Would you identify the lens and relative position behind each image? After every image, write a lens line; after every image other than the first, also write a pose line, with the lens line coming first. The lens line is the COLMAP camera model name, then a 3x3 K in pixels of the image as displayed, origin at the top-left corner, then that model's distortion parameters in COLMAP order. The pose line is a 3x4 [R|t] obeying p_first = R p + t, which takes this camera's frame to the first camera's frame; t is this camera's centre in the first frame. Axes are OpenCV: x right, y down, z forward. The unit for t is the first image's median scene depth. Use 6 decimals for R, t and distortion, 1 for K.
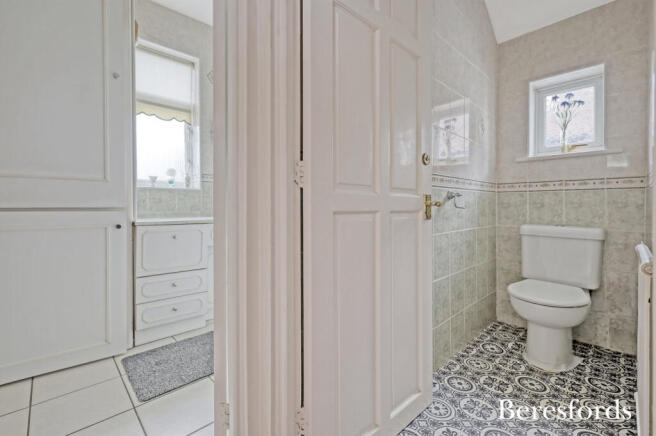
lens RADIAL K [[291.7, 0, 327.6], [0, 291.7, 208.7], [0, 0, 1]] dist [0.003242, 0.000517]
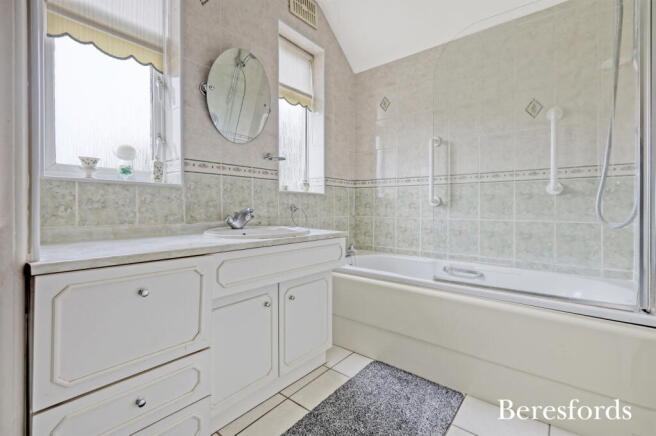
lens RADIAL K [[291.7, 0, 327.6], [0, 291.7, 208.7], [0, 0, 1]] dist [0.003242, 0.000517]
pose [[0.990567, 0.002048, 0.137011, -0.238705], [-0.001054, 0.999973, -0.007325, -0.016716], [-0.137022, 0.007111, 0.990542, 0.409983]]
